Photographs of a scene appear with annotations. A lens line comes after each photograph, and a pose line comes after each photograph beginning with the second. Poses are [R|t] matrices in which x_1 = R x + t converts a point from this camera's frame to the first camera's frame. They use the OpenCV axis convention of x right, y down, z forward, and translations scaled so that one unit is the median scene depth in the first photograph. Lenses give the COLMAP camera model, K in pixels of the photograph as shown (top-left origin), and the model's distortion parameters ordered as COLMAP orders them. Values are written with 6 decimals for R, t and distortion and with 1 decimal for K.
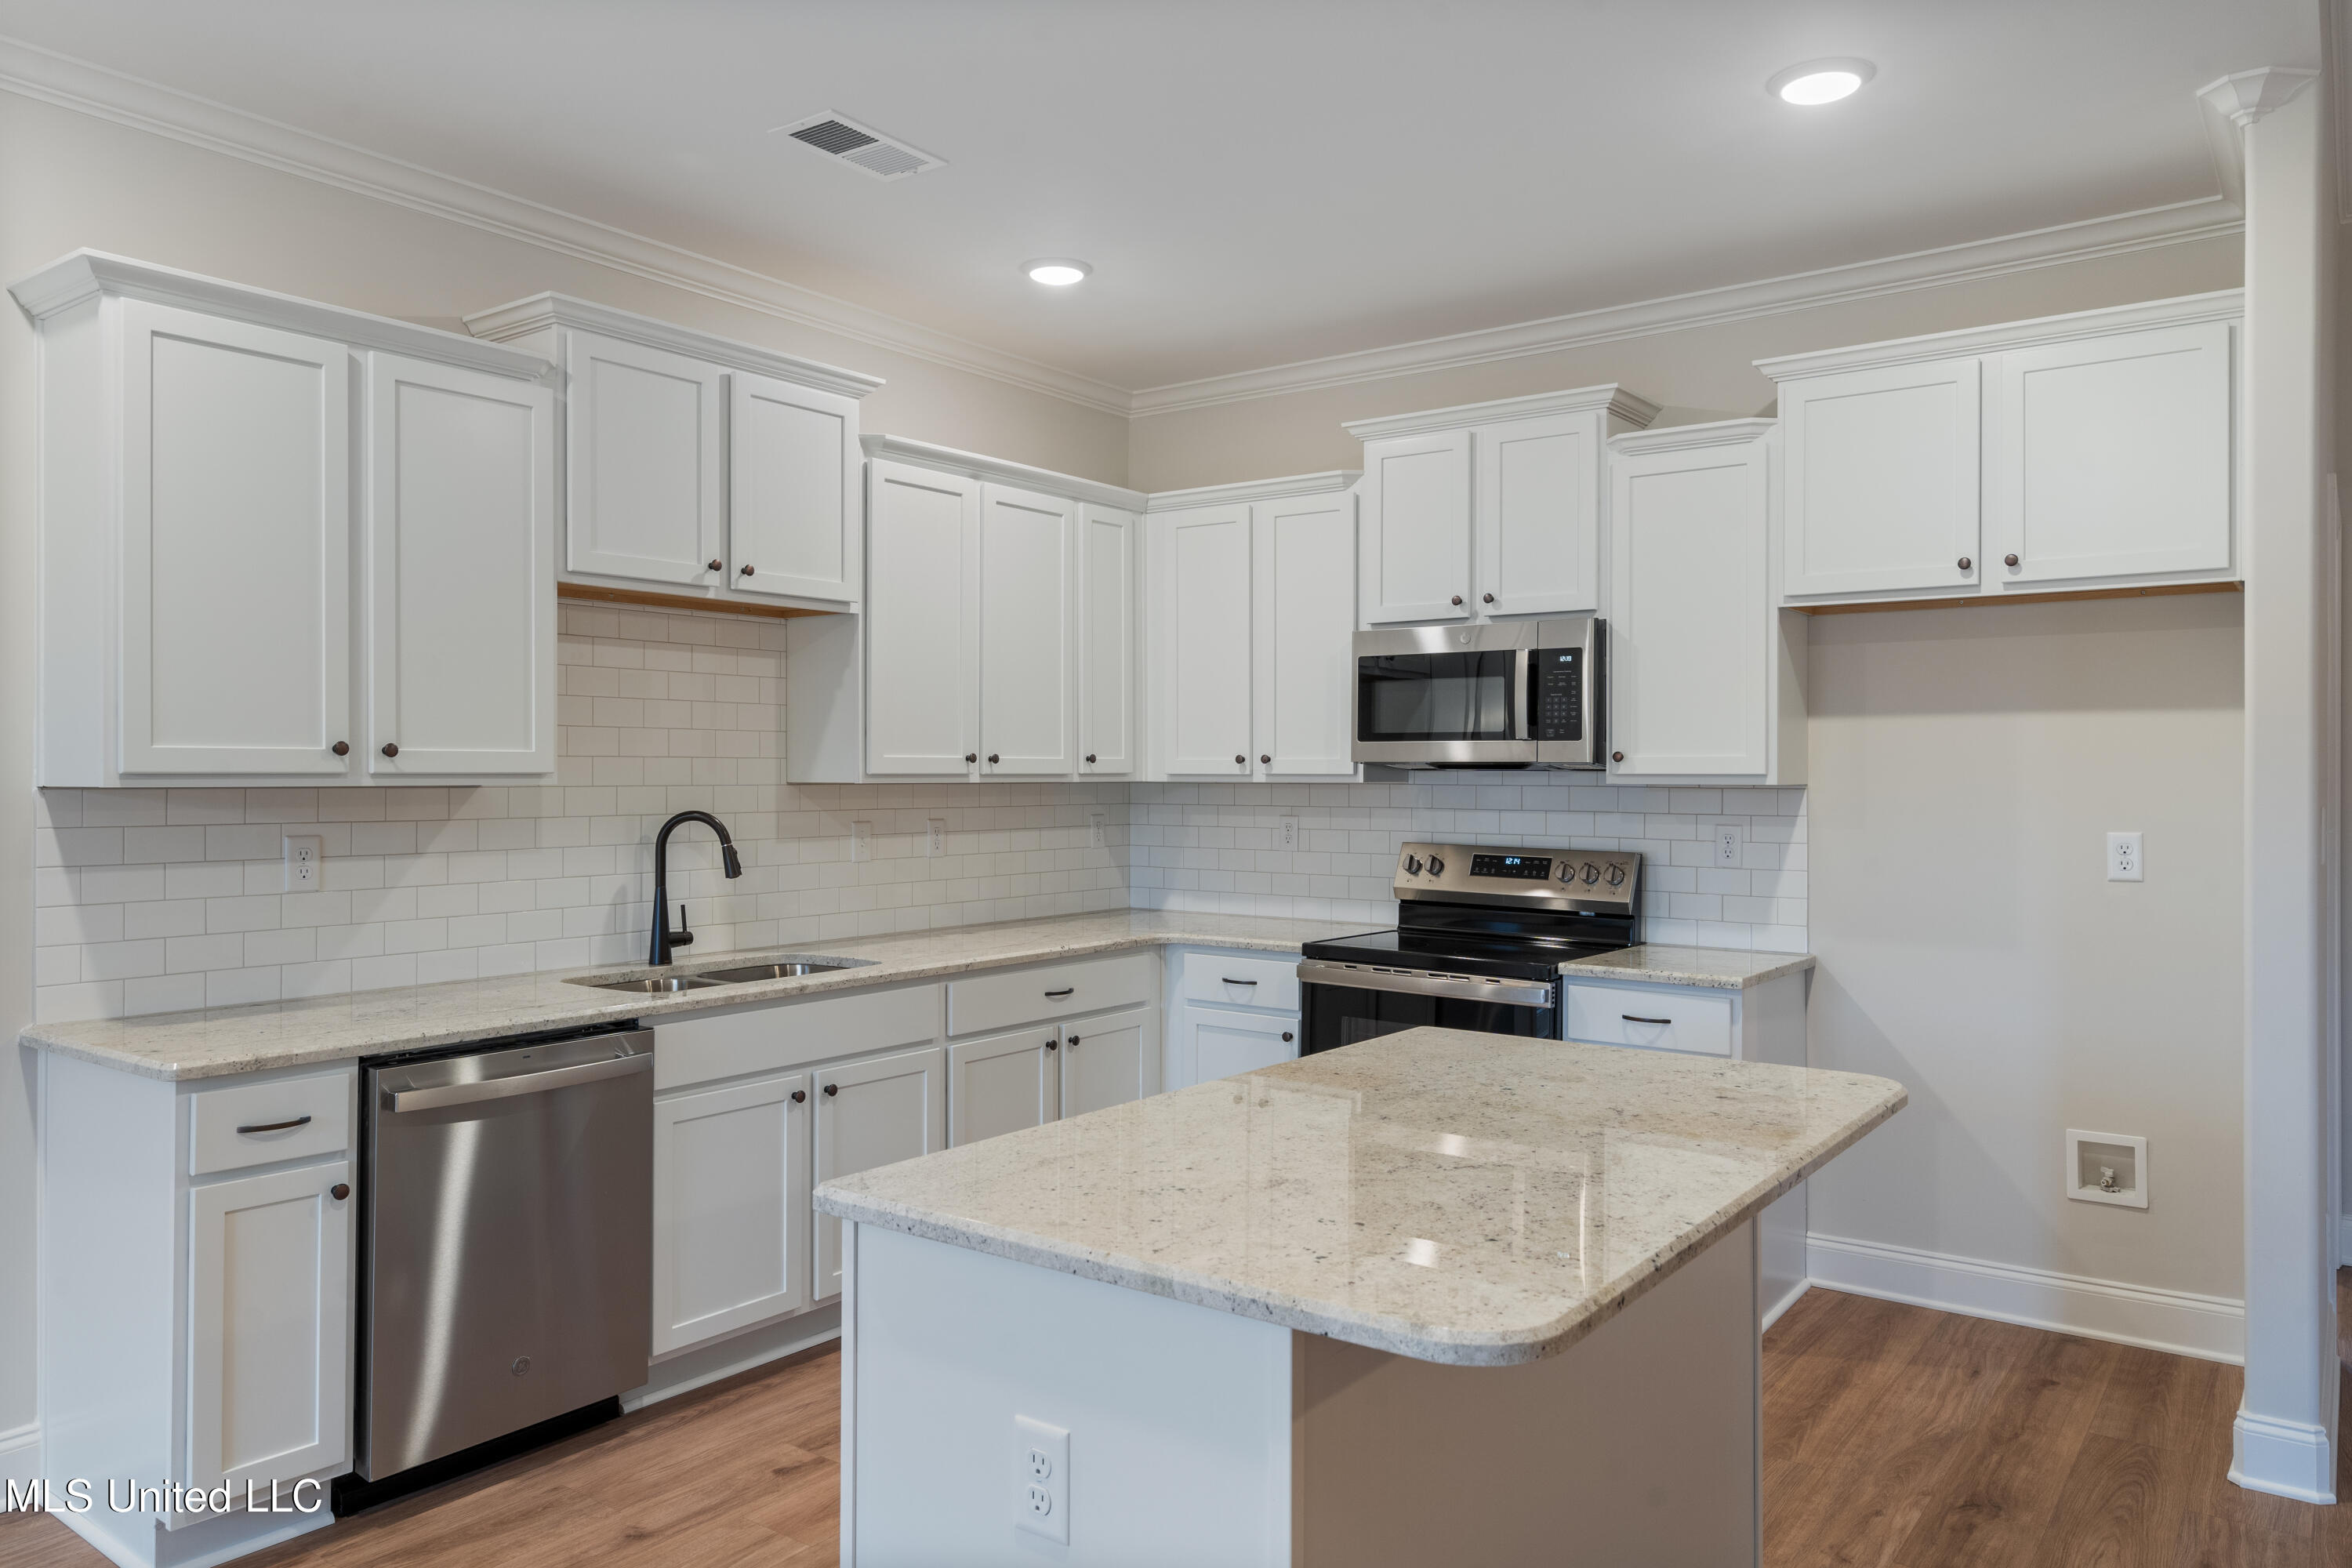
lens RADIAL K [[1594.9, 0, 1163.4], [0, 1594.9, 775.9], [0, 0, 1]] dist [-0.008090, -0.000478]
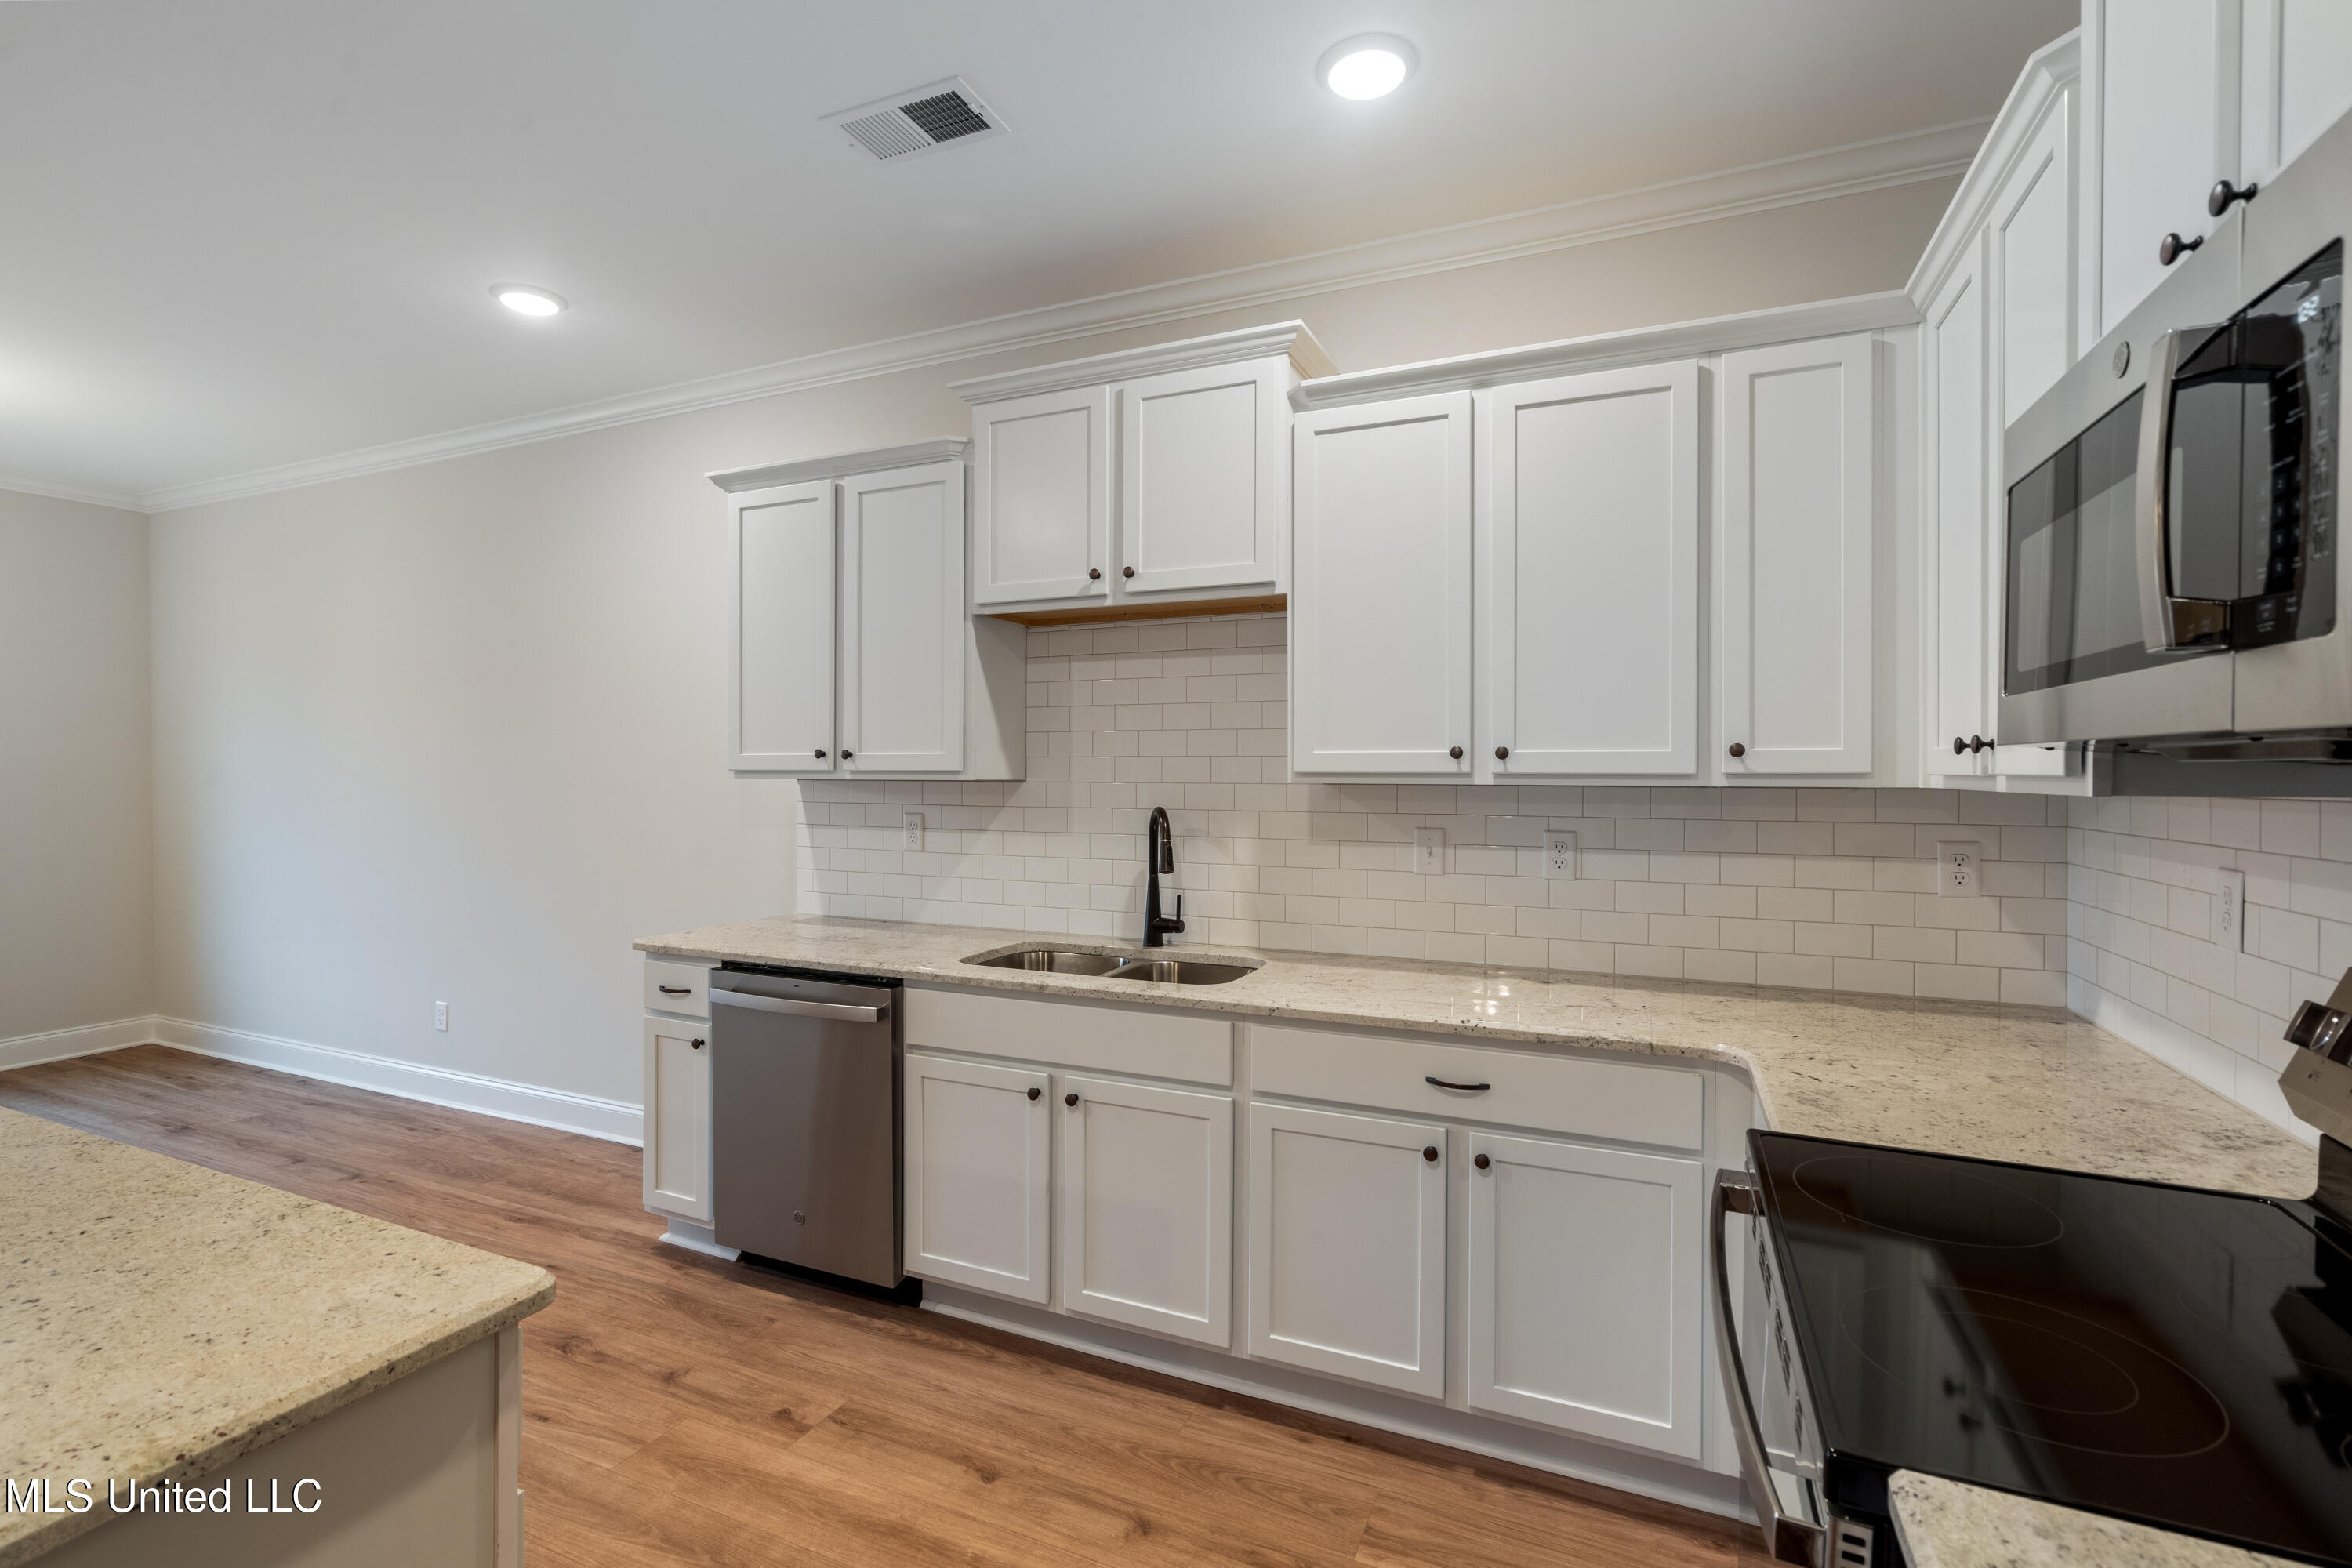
lens RADIAL K [[1070.8, 0, 1168.2], [0, 1070.8, 783.8], [0, 0, 1]] dist [-0.009783, 0.000613]
pose [[0.211930, 0.012435, -0.977206, 0.426265], [-0.004723, 0.999920, 0.011699, -0.002035], [0.977273, 0.002136, 0.211972, 0.901366]]
